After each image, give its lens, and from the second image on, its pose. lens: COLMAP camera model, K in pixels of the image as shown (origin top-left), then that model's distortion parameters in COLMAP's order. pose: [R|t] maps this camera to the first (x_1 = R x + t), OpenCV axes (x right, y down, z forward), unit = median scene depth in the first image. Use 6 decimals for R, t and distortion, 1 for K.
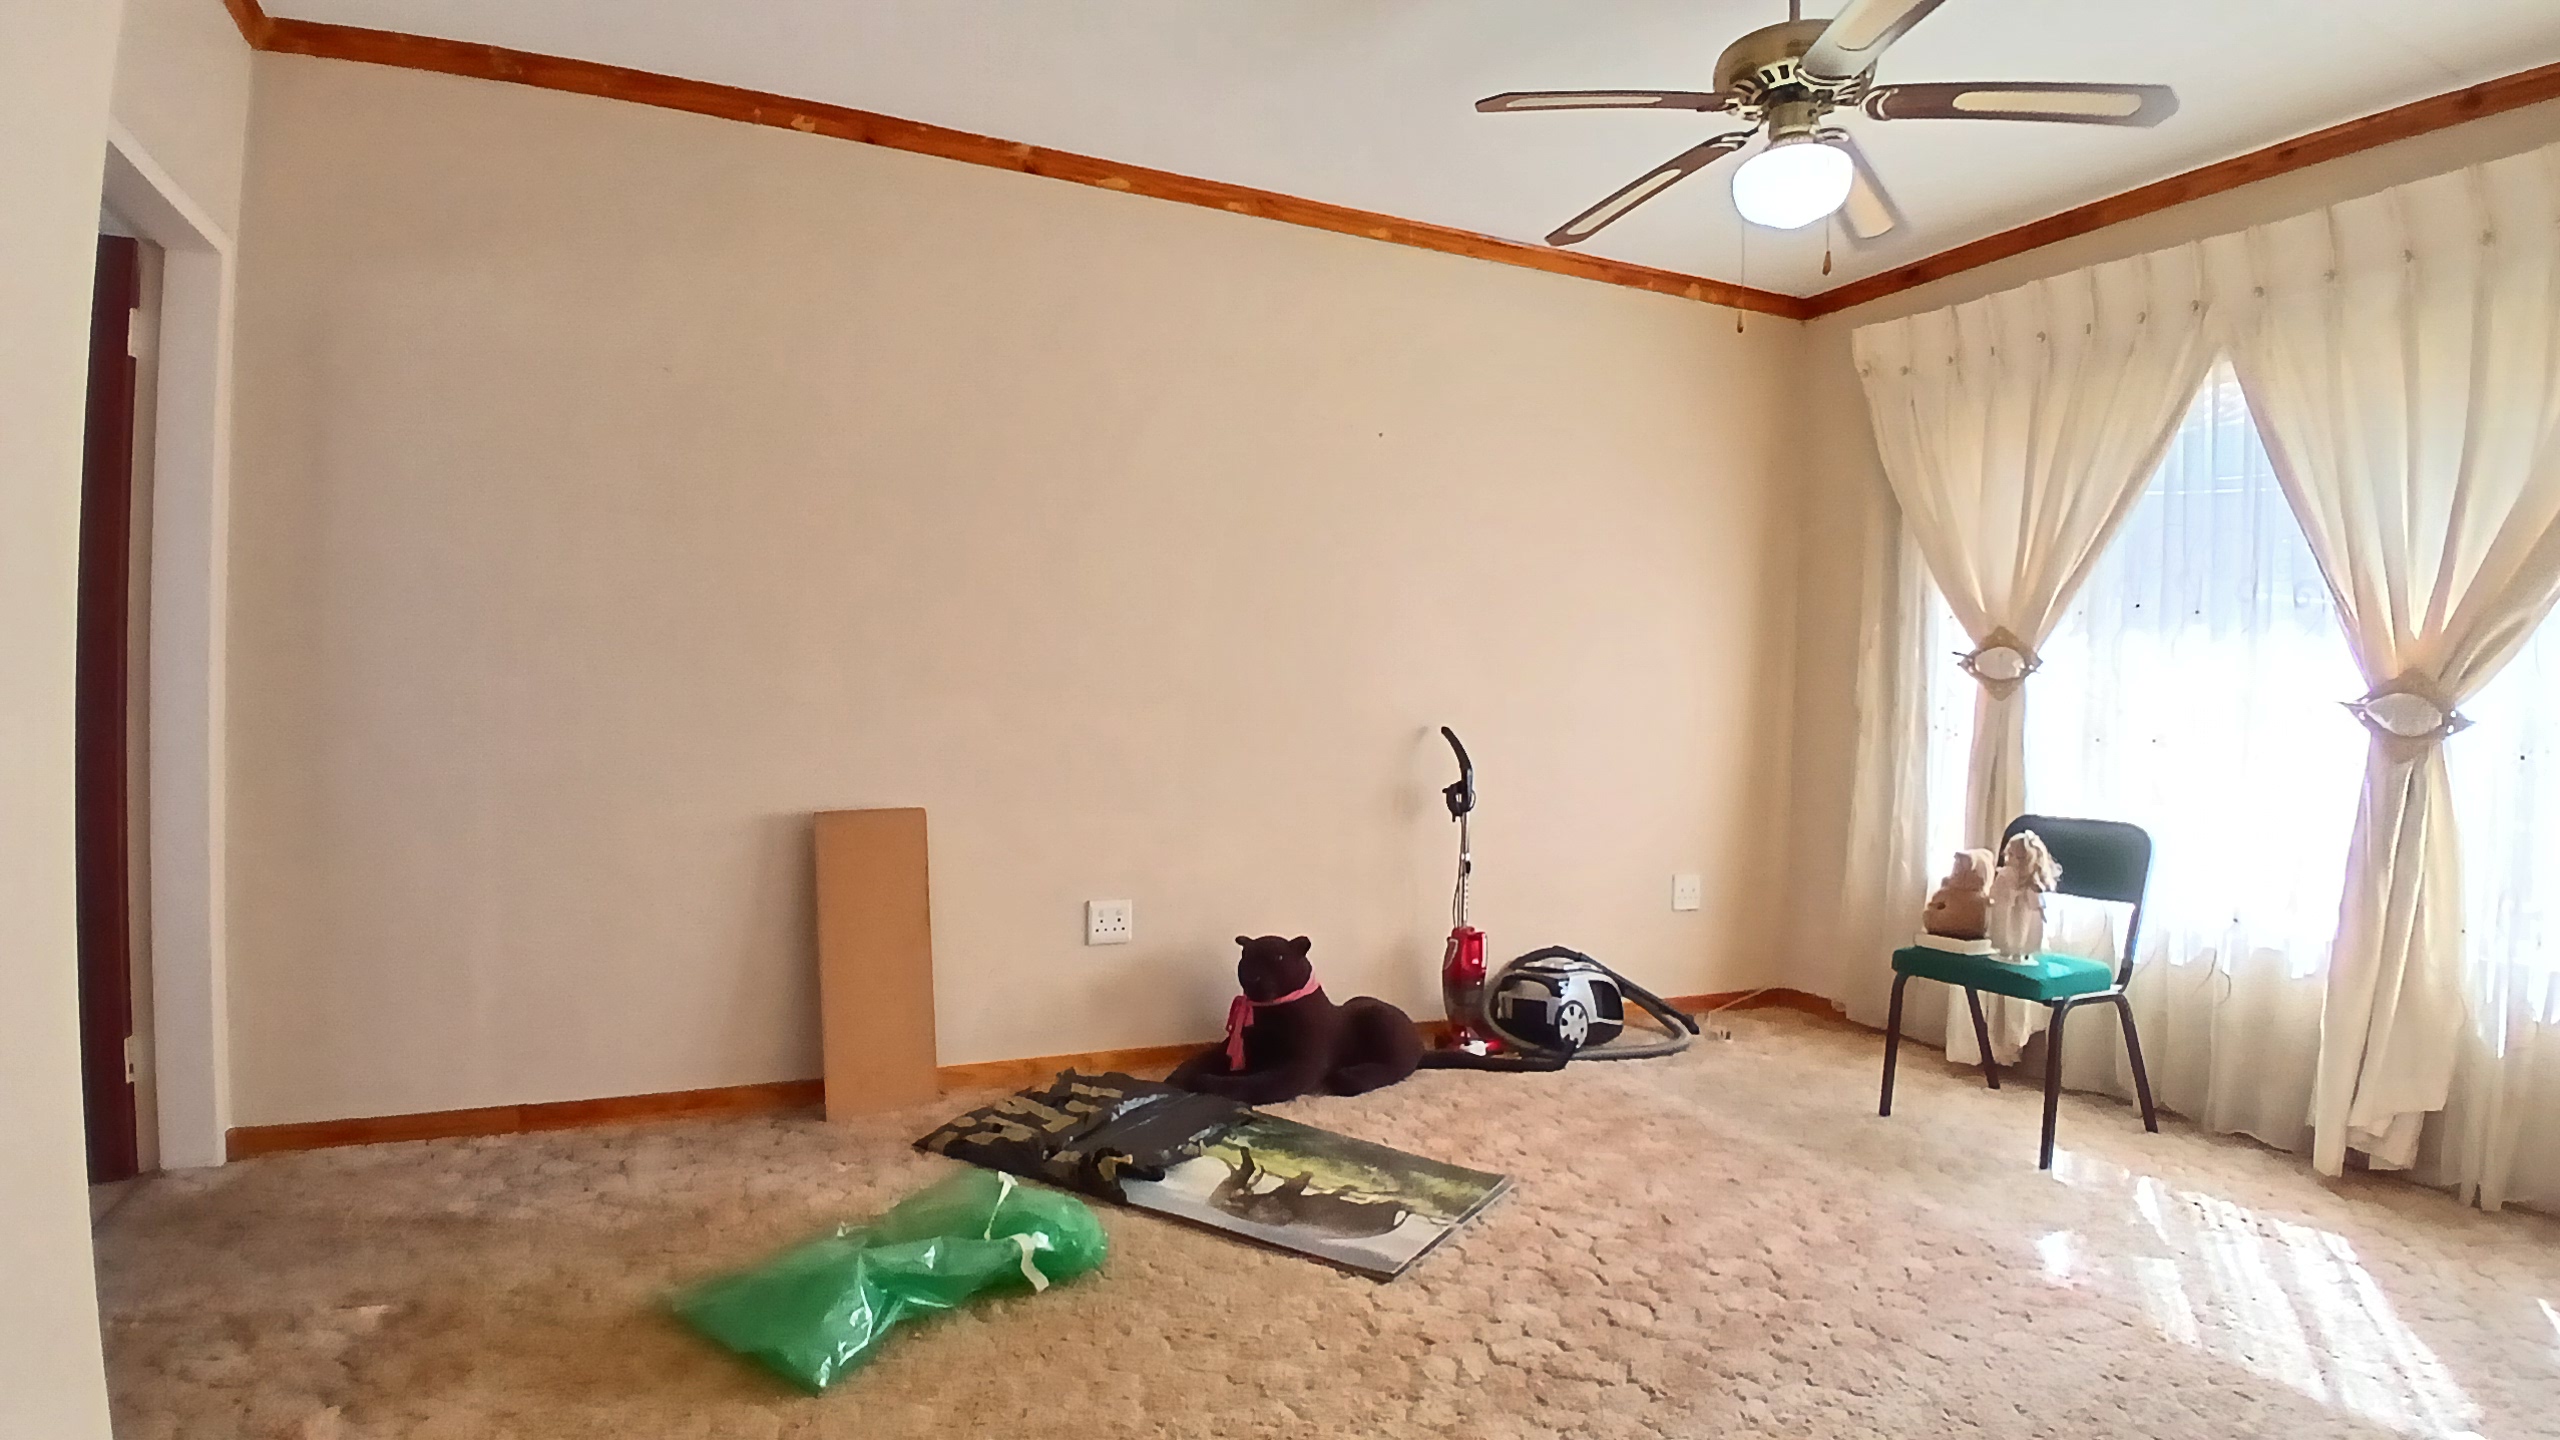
lens RADIAL K [[1282.4, 0, 1280.0], [0, 1282.4, 720.0], [0, 0, 1]] dist [0.001492, -0.039491]
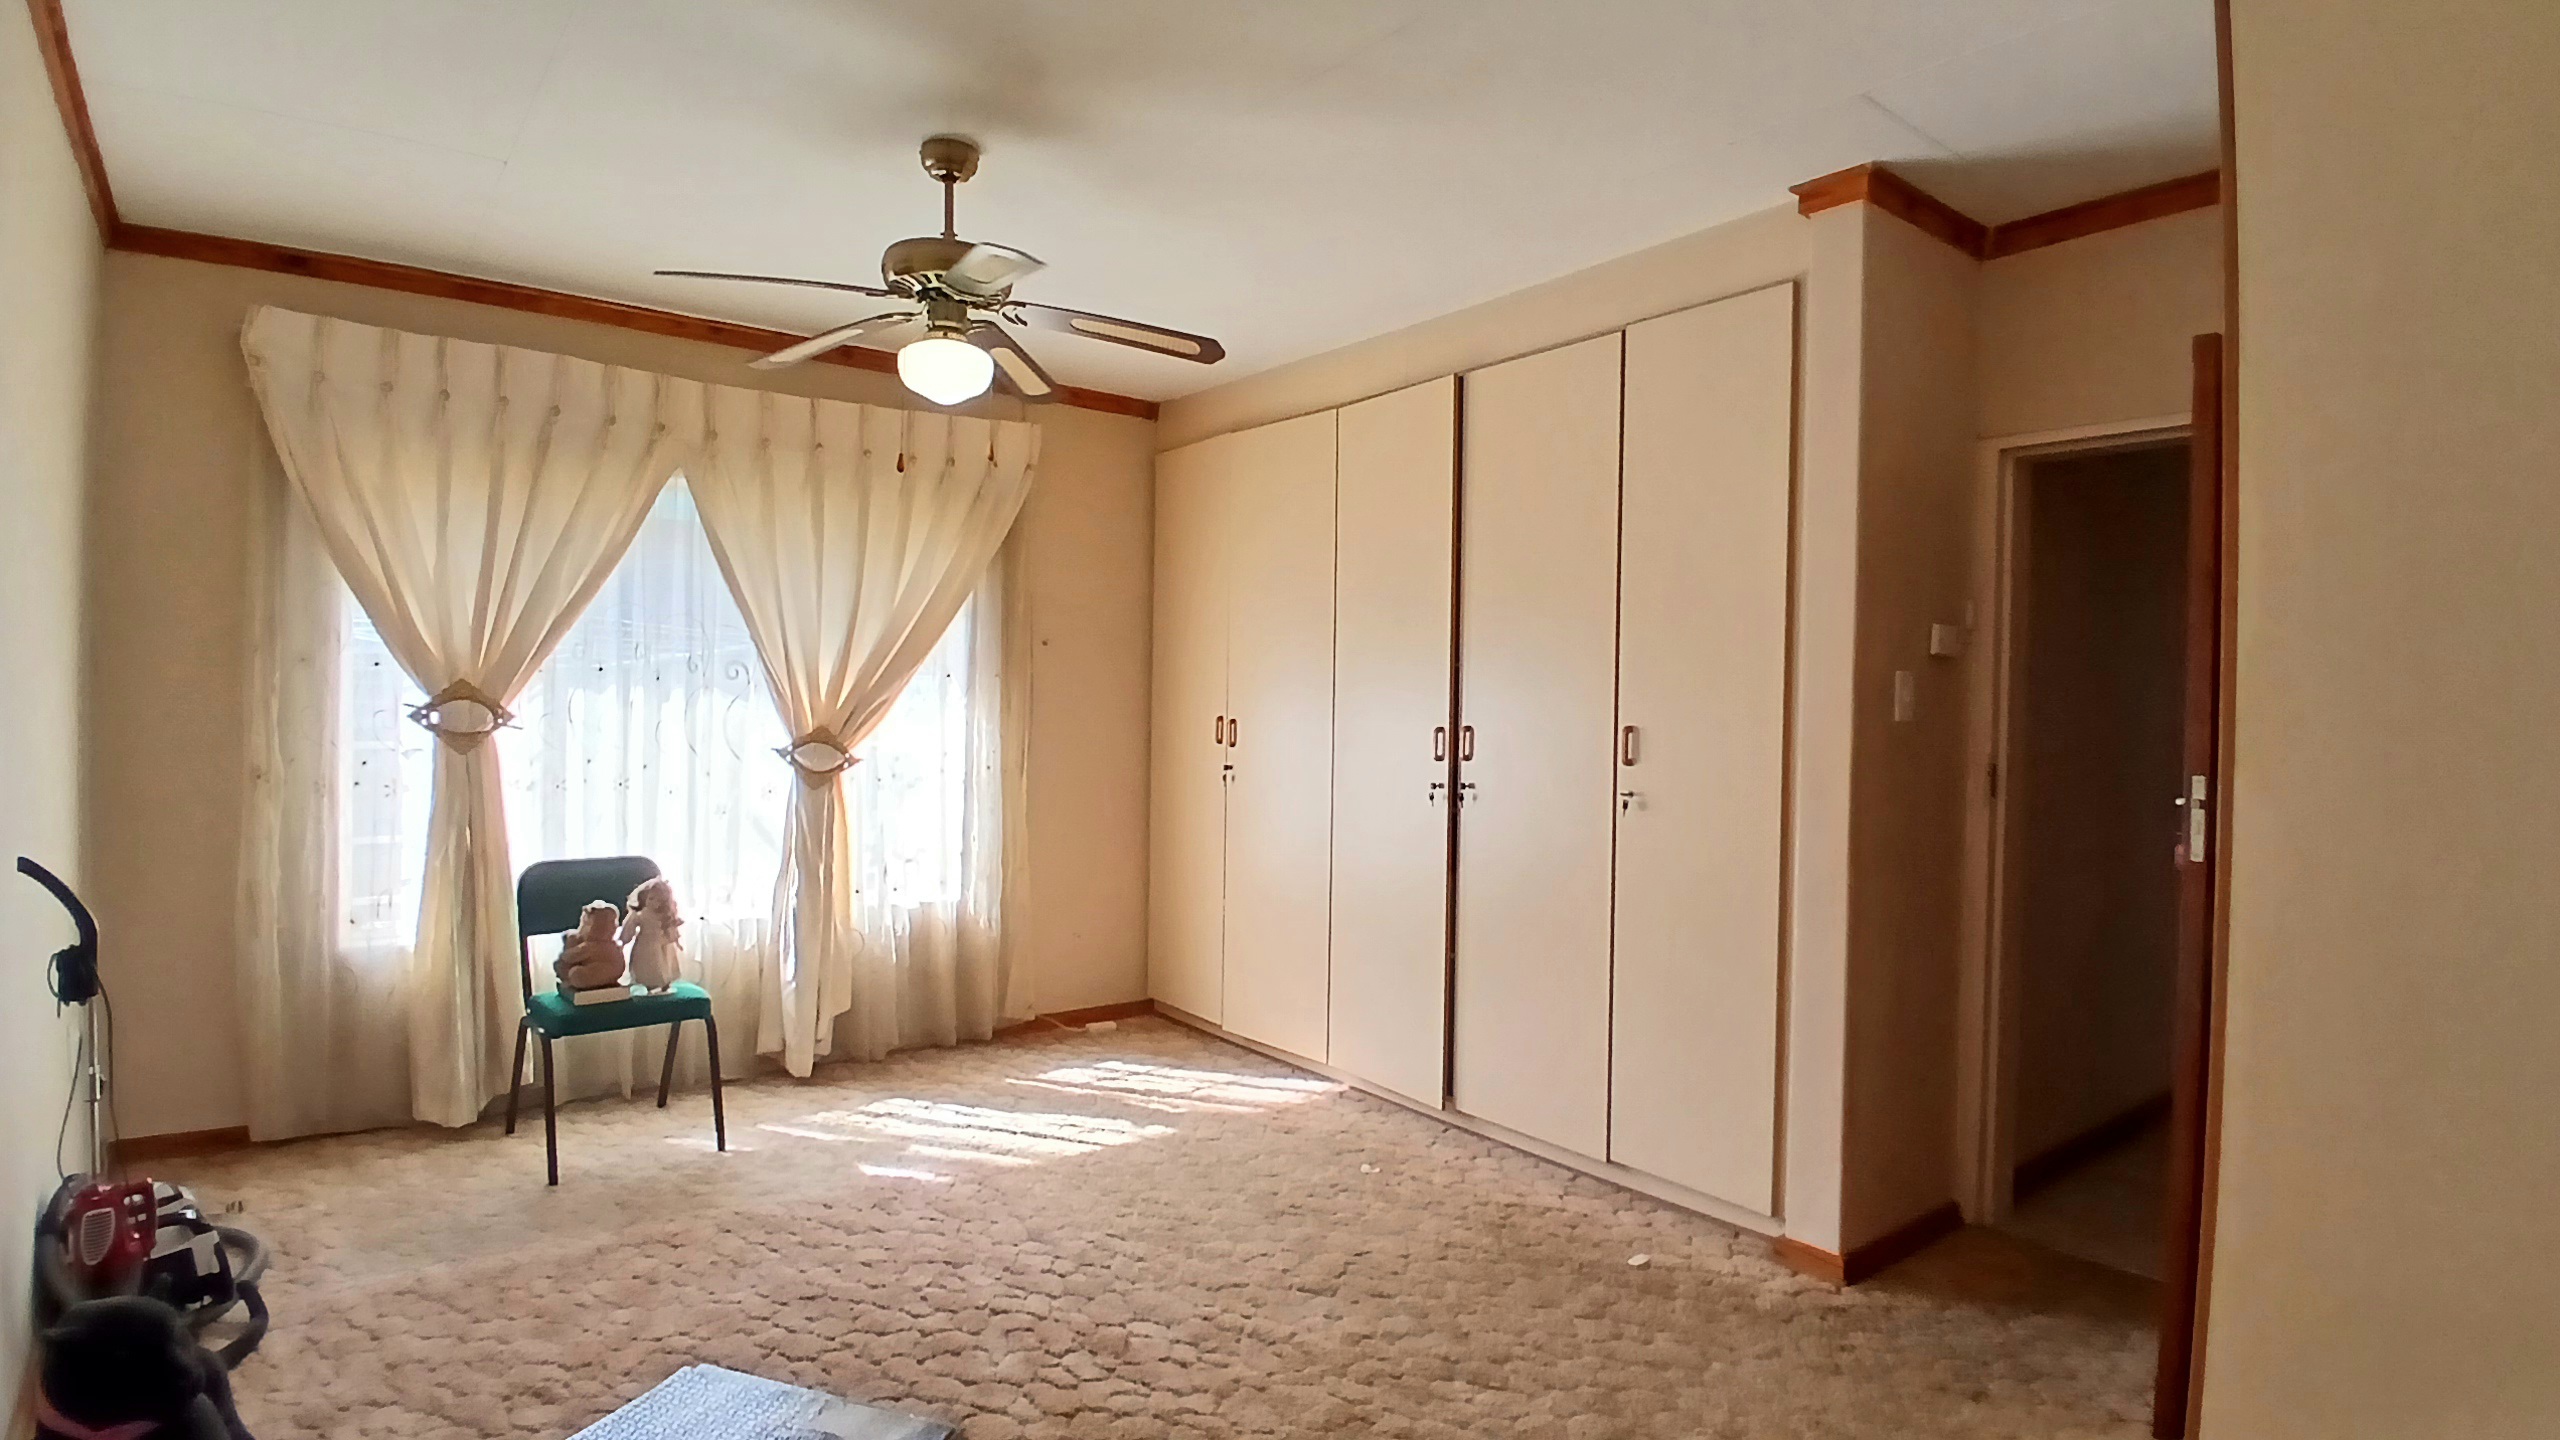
lens RADIAL K [[1282.4, 0, 1280.0], [0, 1282.4, 720.0], [0, 0, 1]] dist [0.001492, -0.039491]
pose [[-0.222983, -0.039740, 0.974012, -0.700646], [-0.006749, 0.999208, 0.039223, -0.109455], [-0.974799, 0.002172, -0.223074, 0.777504]]
